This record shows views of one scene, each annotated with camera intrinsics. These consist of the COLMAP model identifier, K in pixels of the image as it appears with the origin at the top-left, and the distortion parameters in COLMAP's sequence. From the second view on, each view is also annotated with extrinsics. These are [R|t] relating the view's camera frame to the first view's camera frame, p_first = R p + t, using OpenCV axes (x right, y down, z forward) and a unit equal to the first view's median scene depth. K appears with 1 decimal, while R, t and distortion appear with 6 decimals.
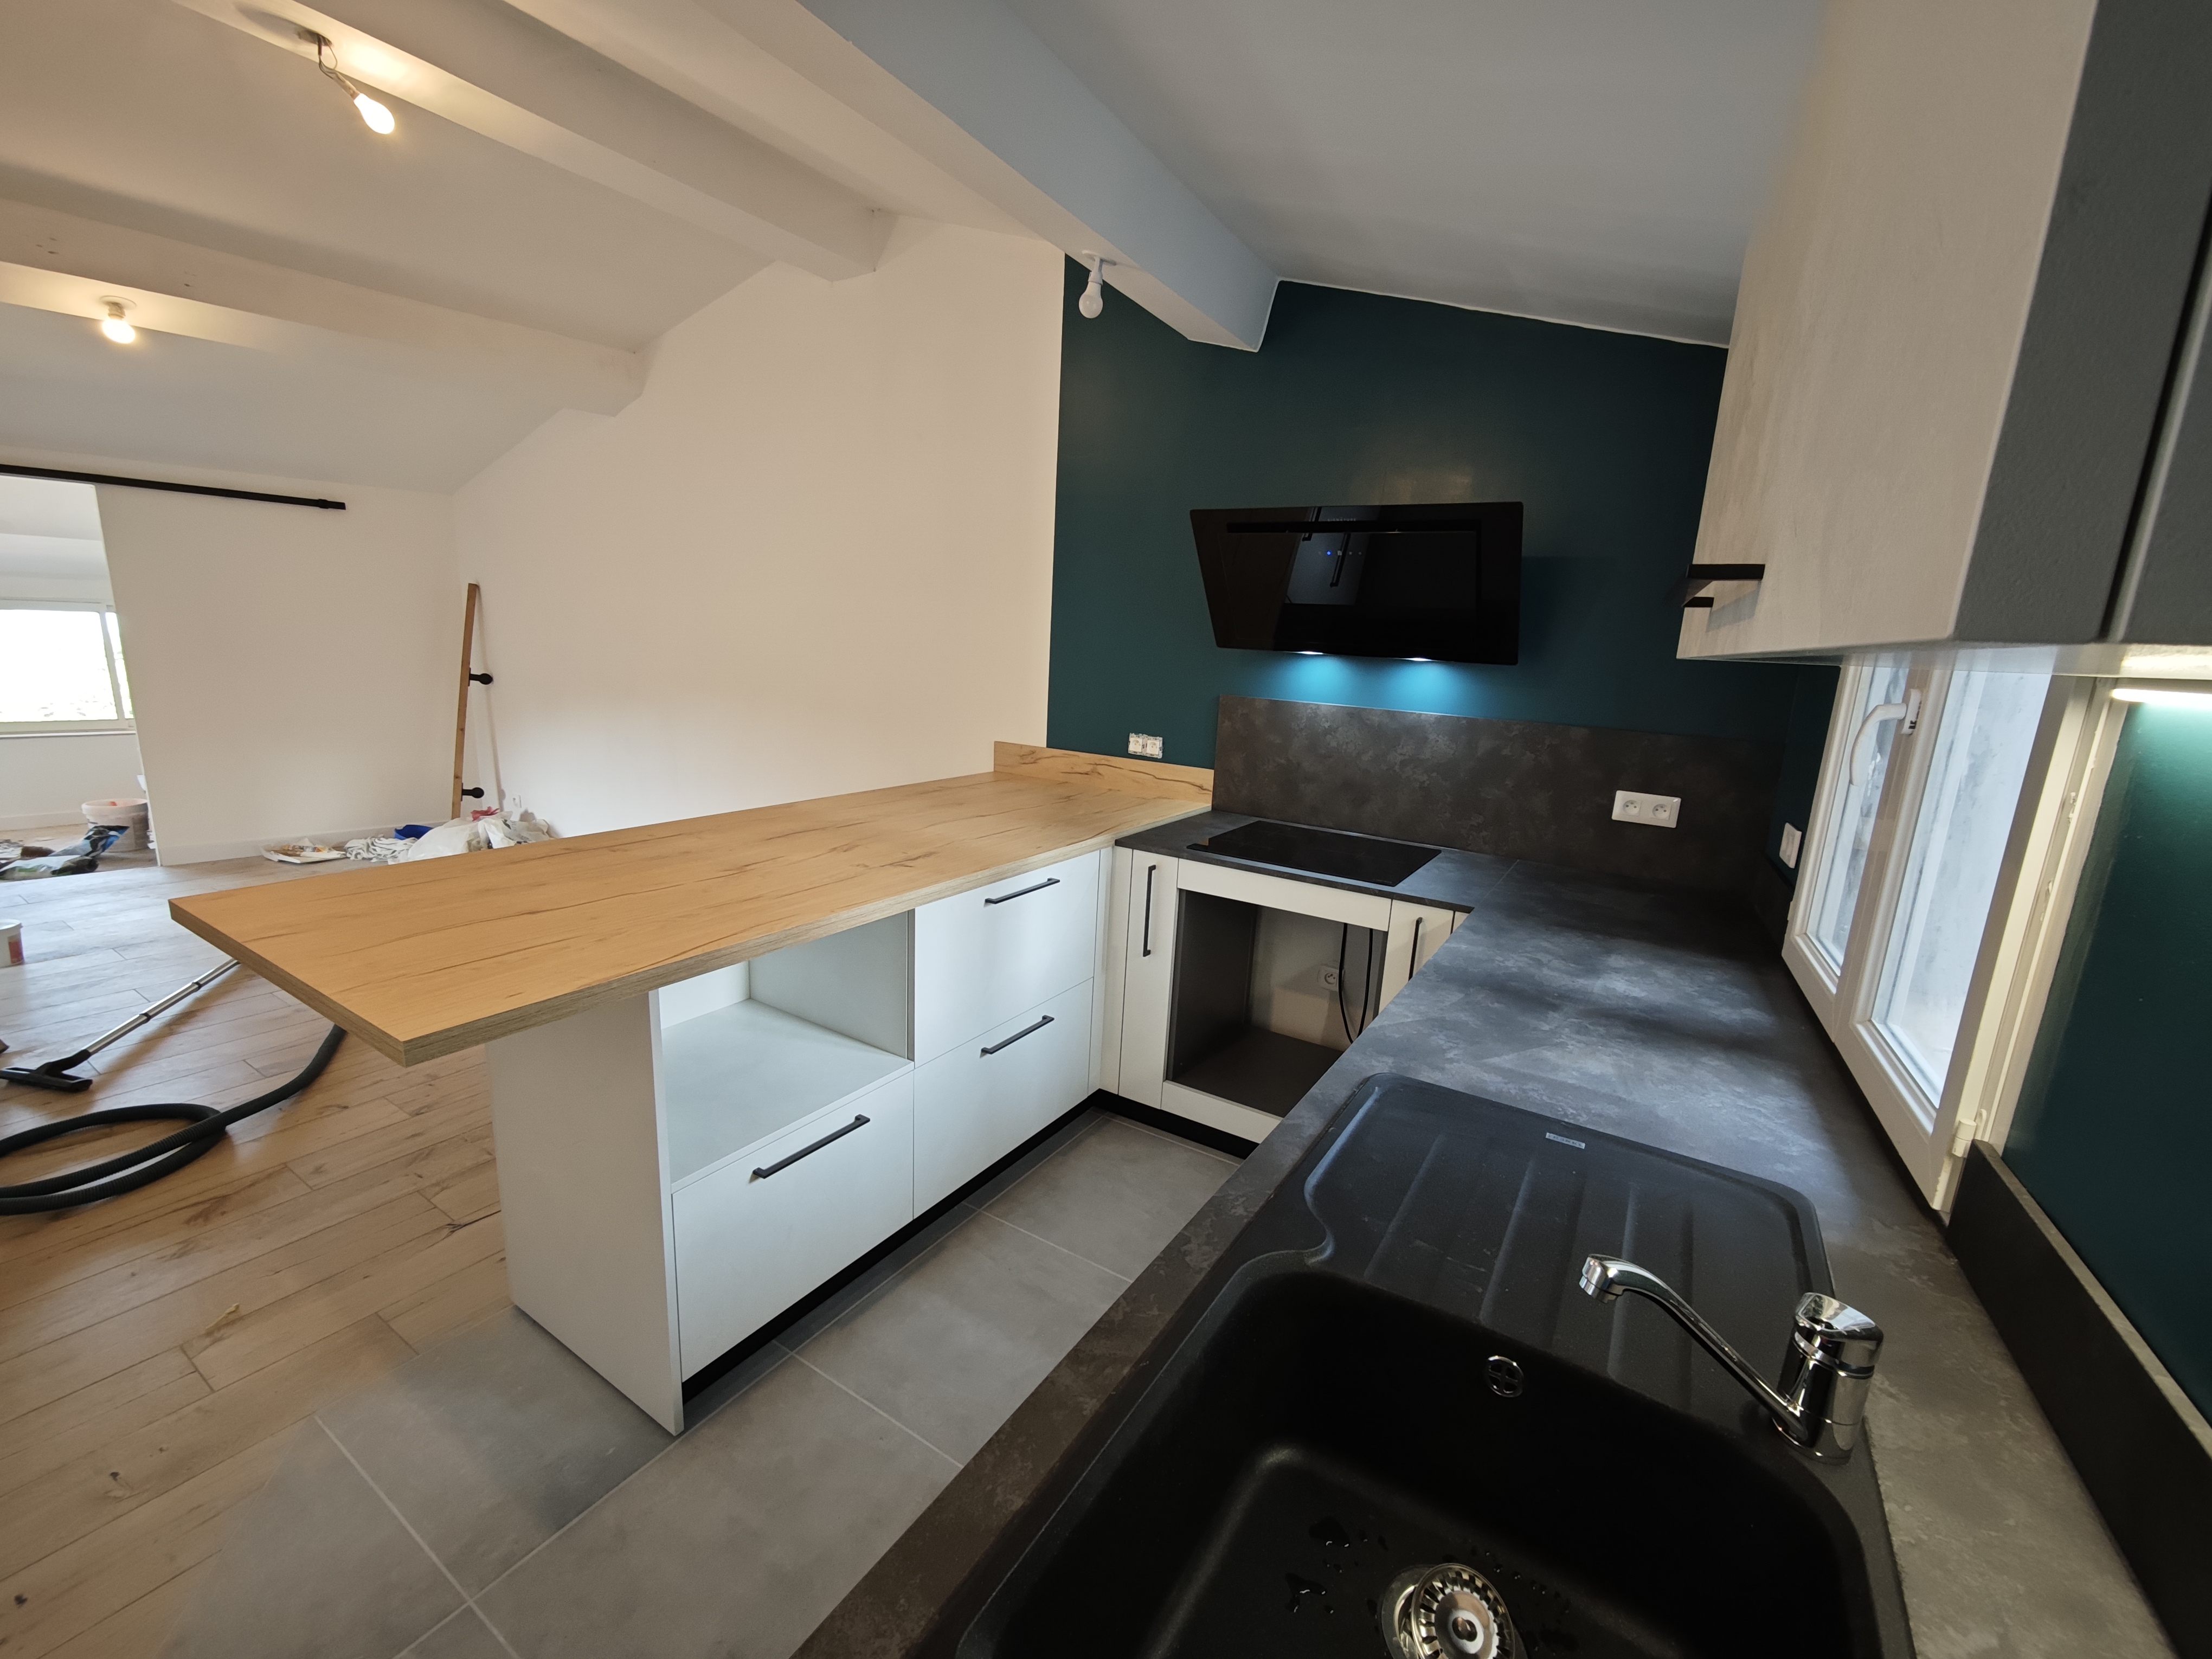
lens RADIAL K [[922.0, 0, 1106.0], [0, 922.0, 829.5], [0, 0, 1]] dist [-0.005487, 0.003683]
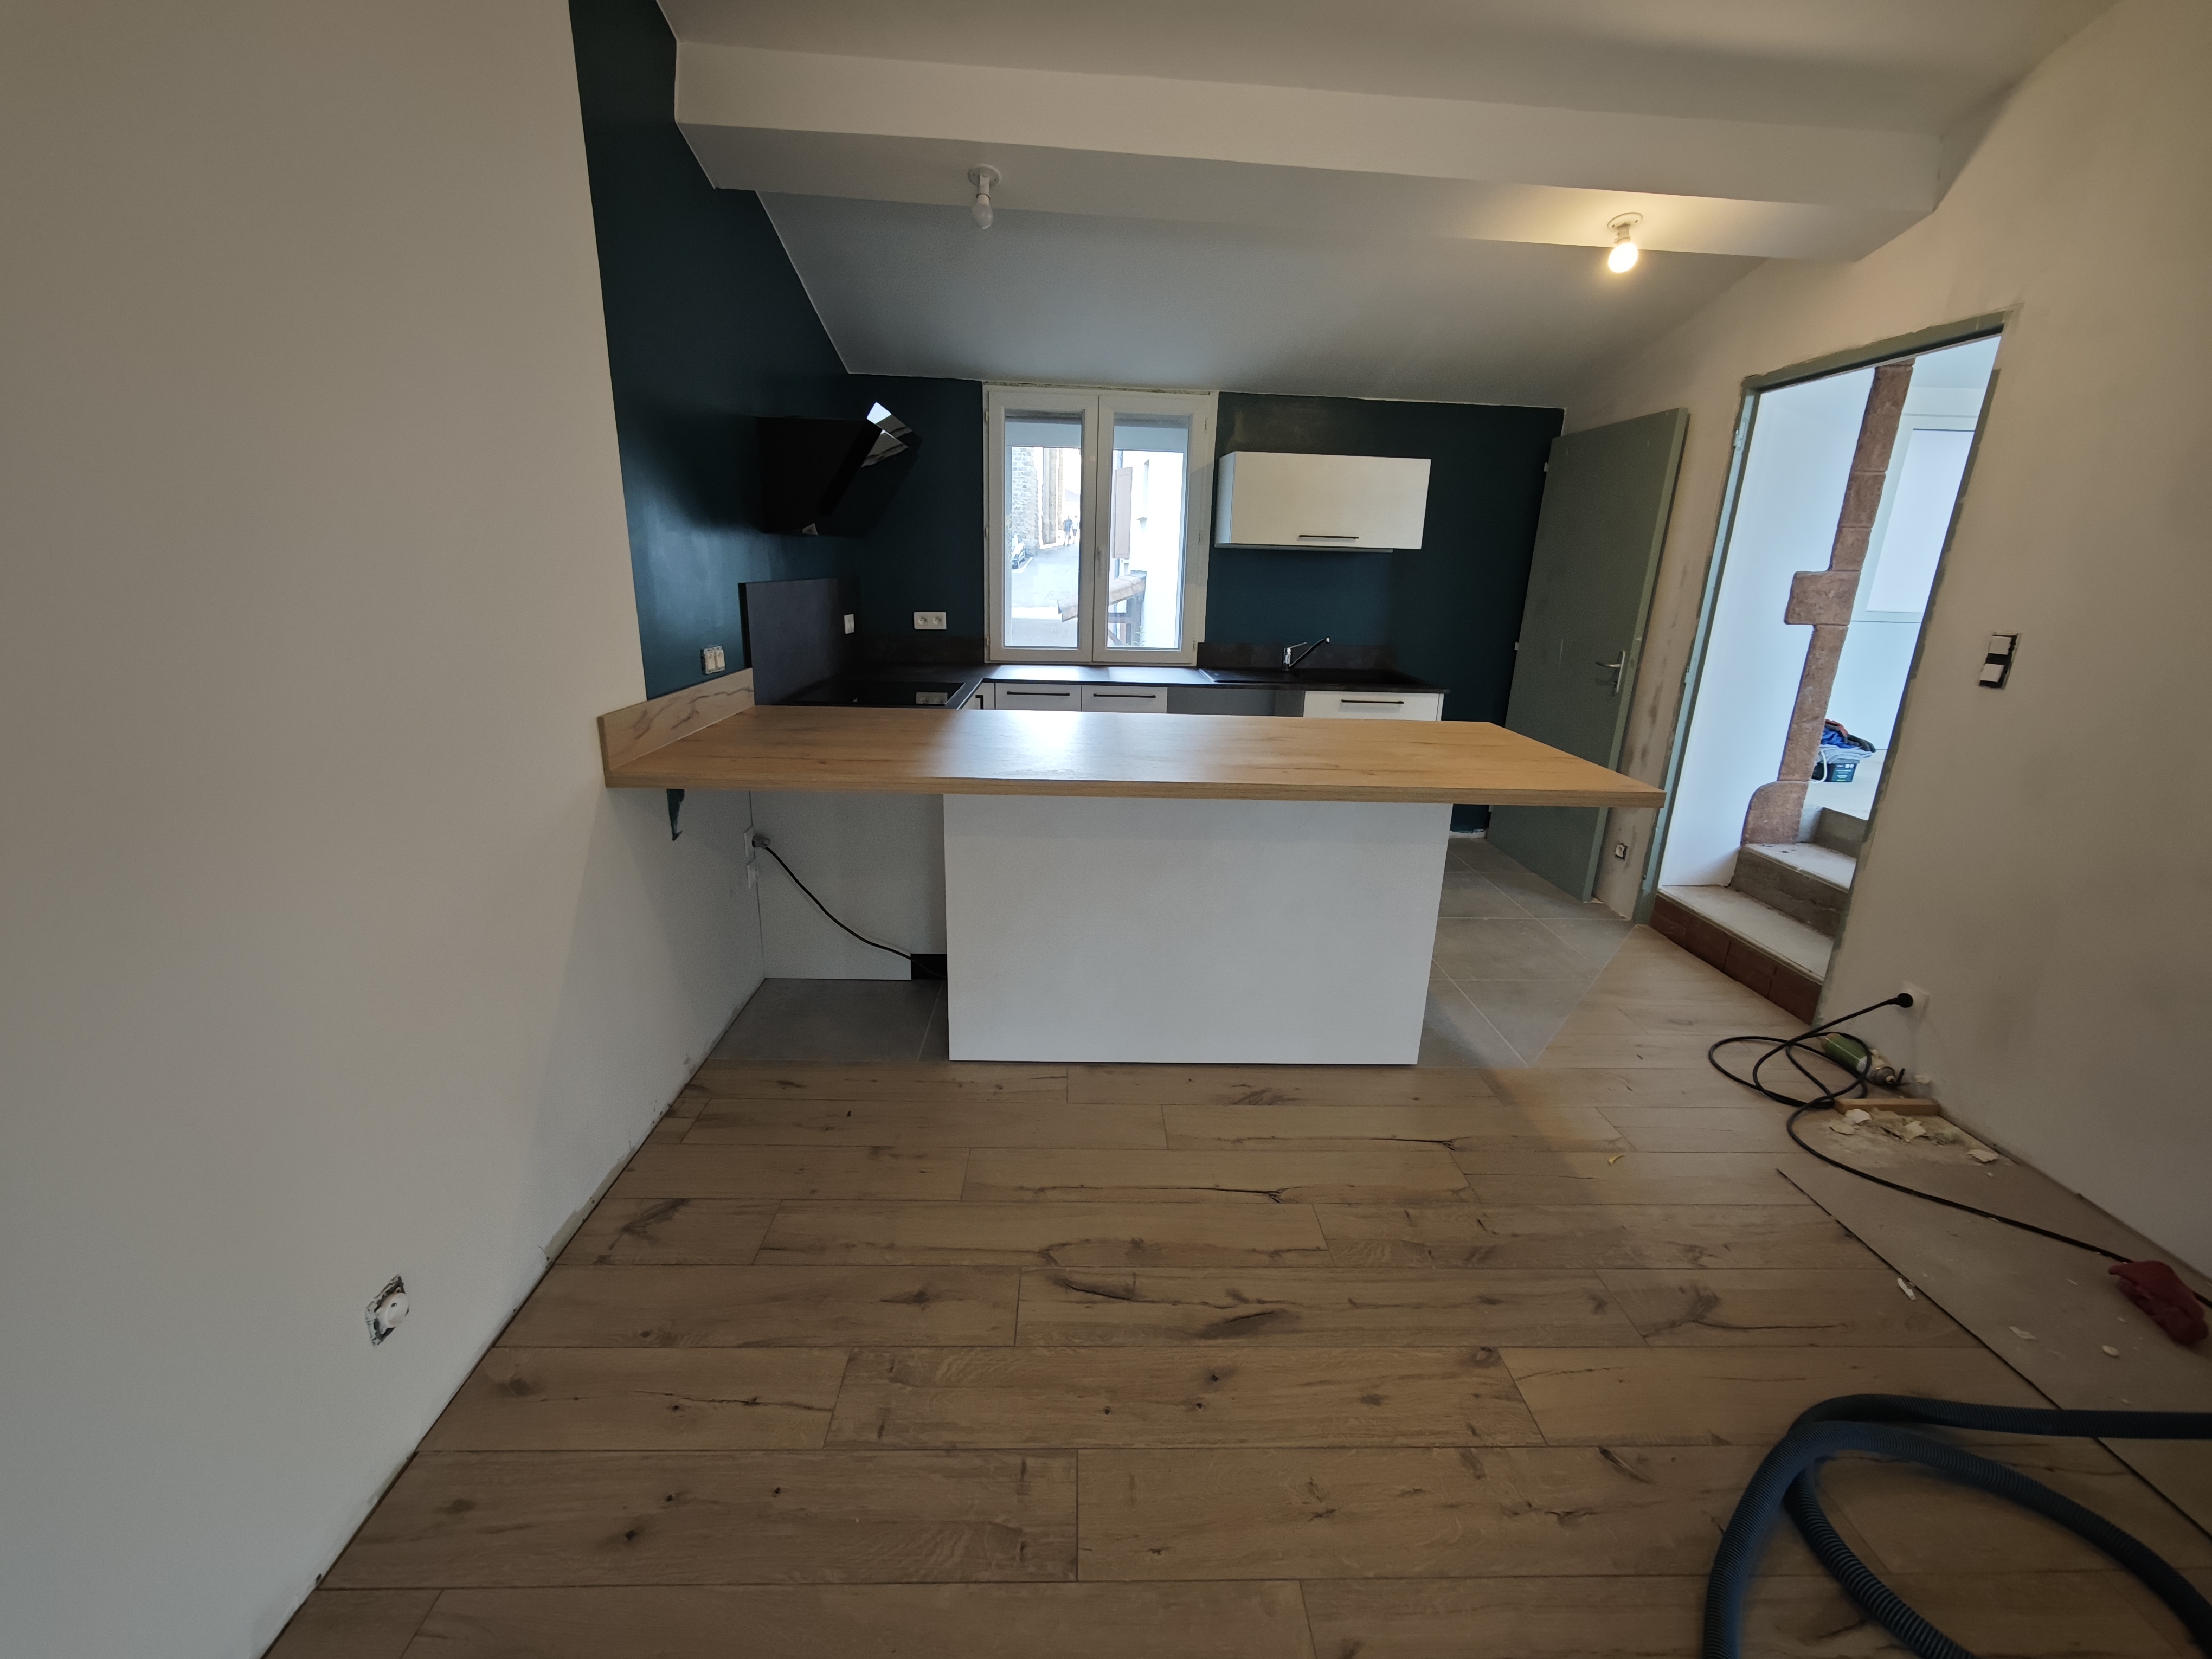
lens RADIAL K [[922.0, 0, 1106.0], [0, 922.0, 829.5], [0, 0, 1]] dist [-0.005487, 0.003683]
pose [[-0.557879, -0.294416, 0.775945, -0.914431], [0.118600, 0.897082, 0.425649, -0.291502], [-0.821404, 0.329488, -0.465546, 1.289891]]
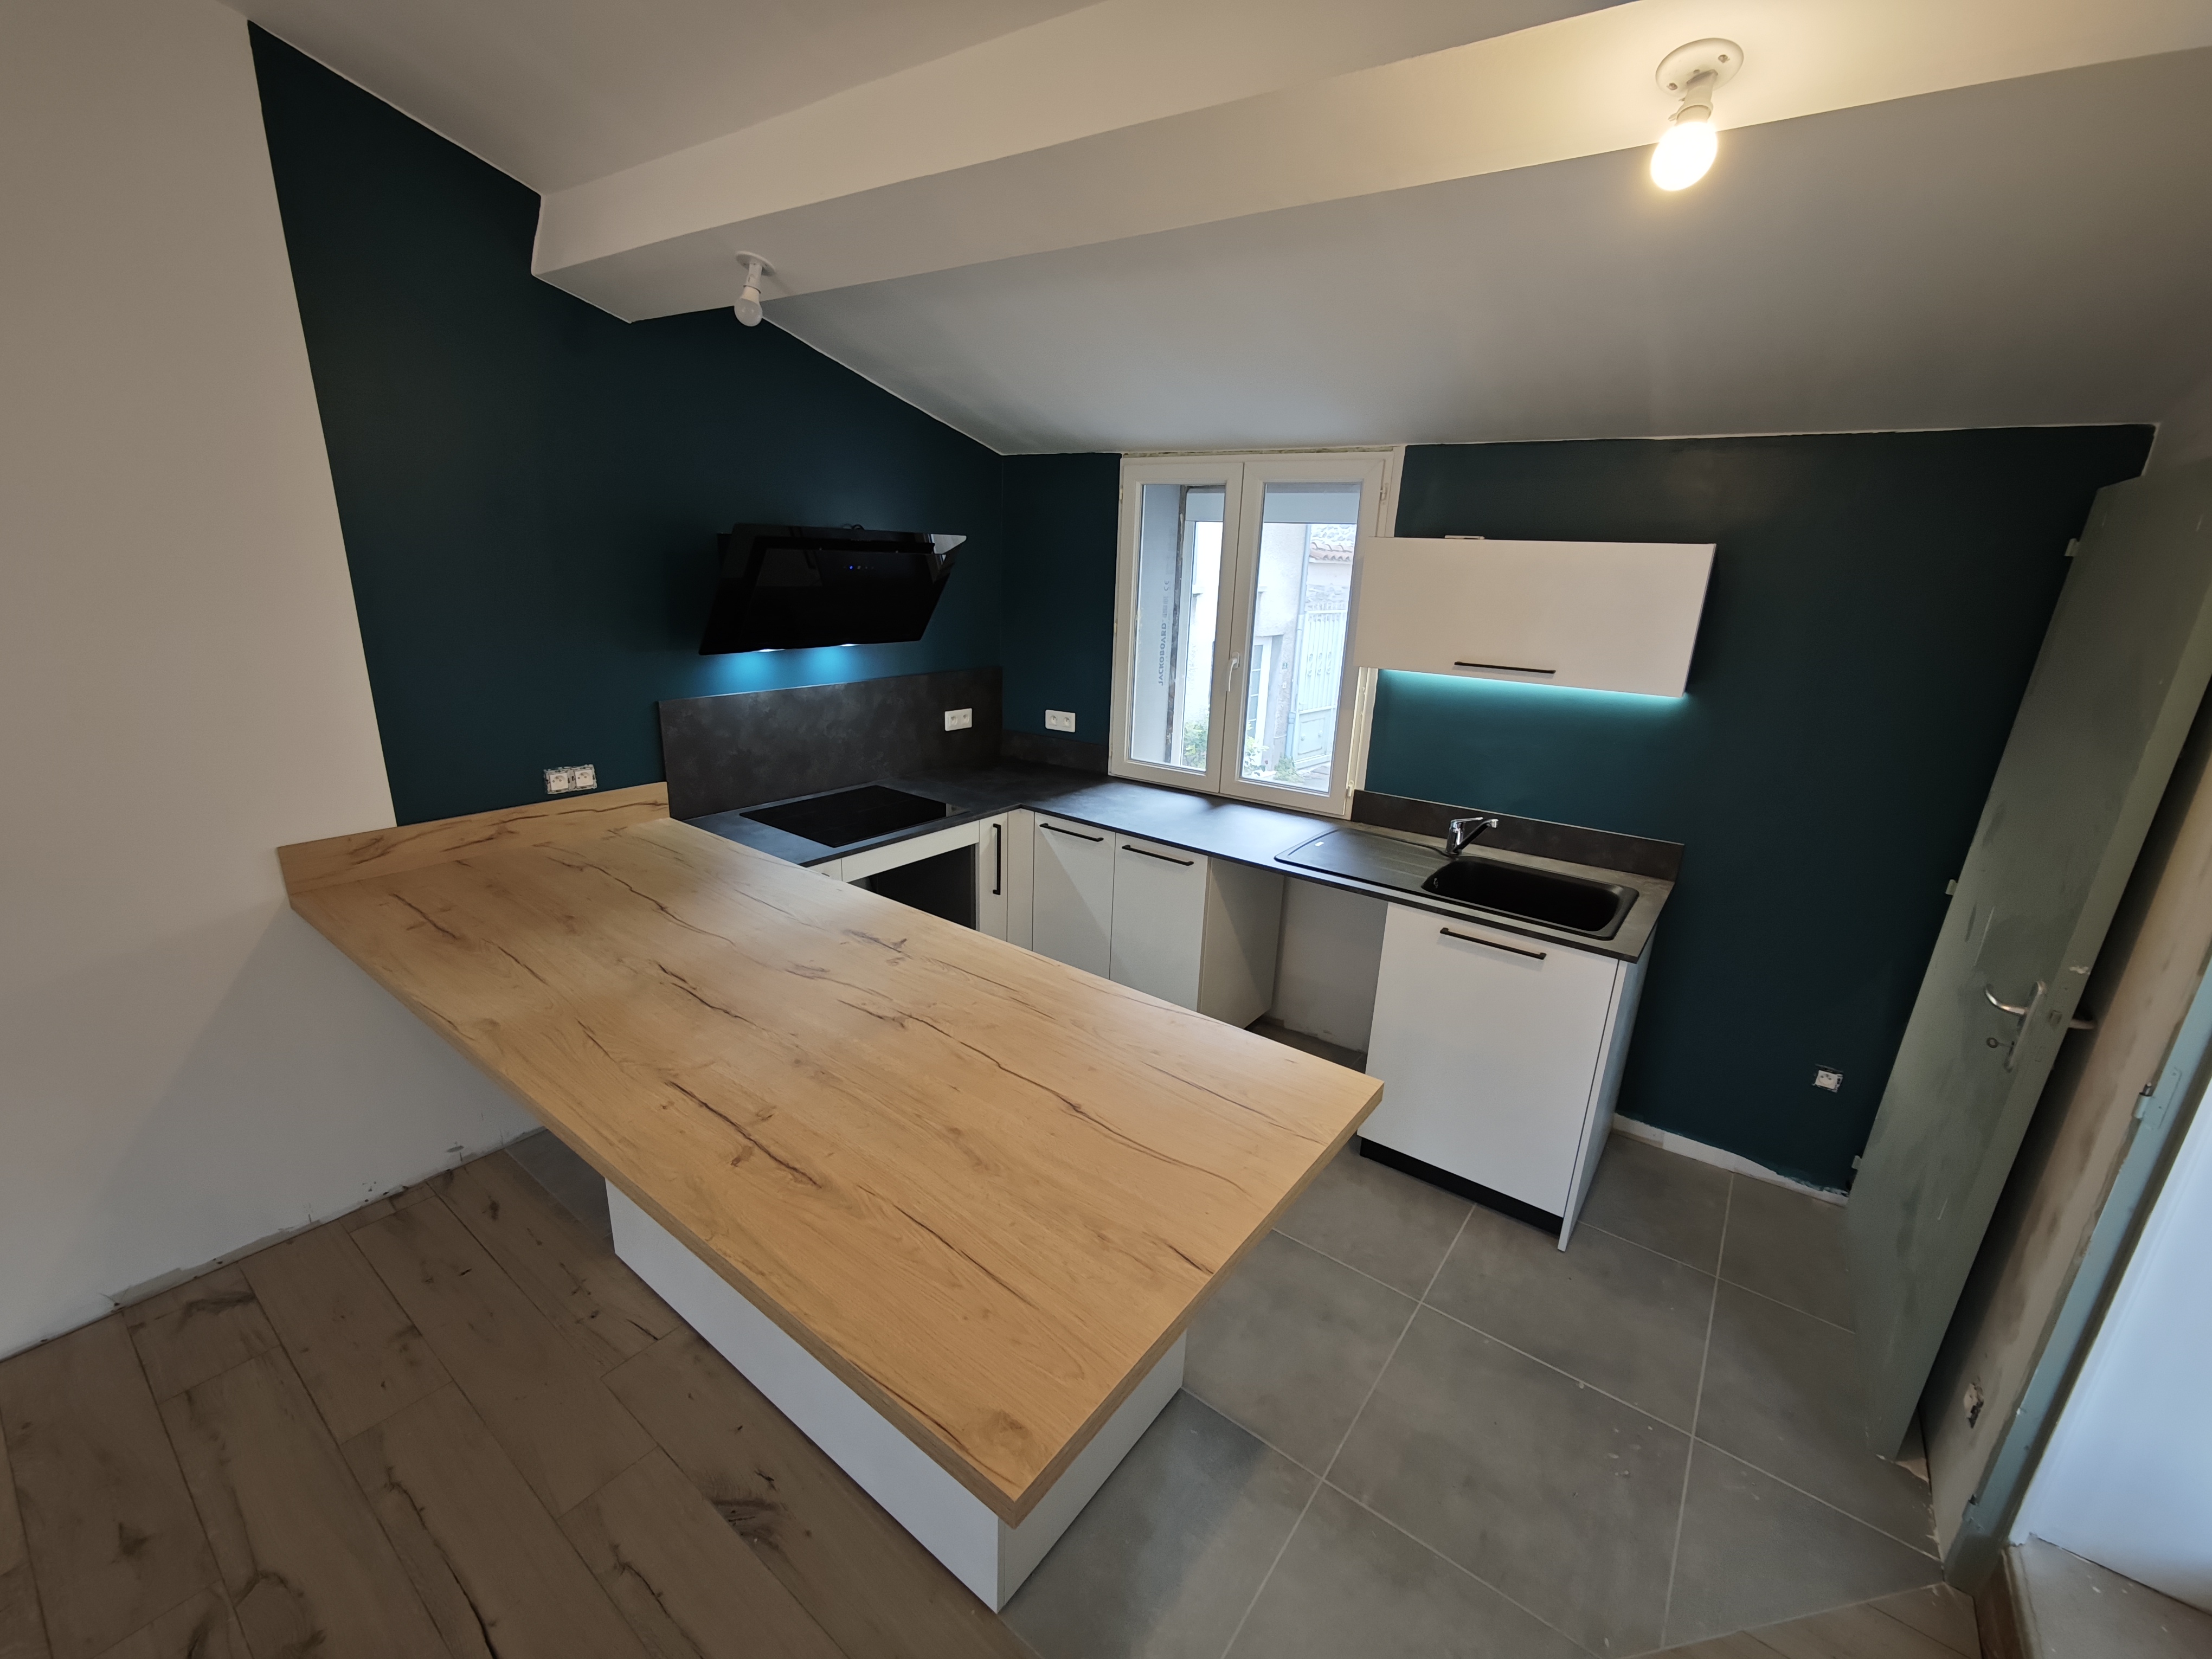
lens RADIAL K [[922.0, 0, 1106.0], [0, 922.0, 829.5], [0, 0, 1]] dist [-0.005487, 0.003683]
pose [[0.085649, -0.330533, 0.939900, -0.799073], [0.175827, 0.933575, 0.312286, -0.251185], [-0.980688, 0.138513, 0.138077, 0.475982]]
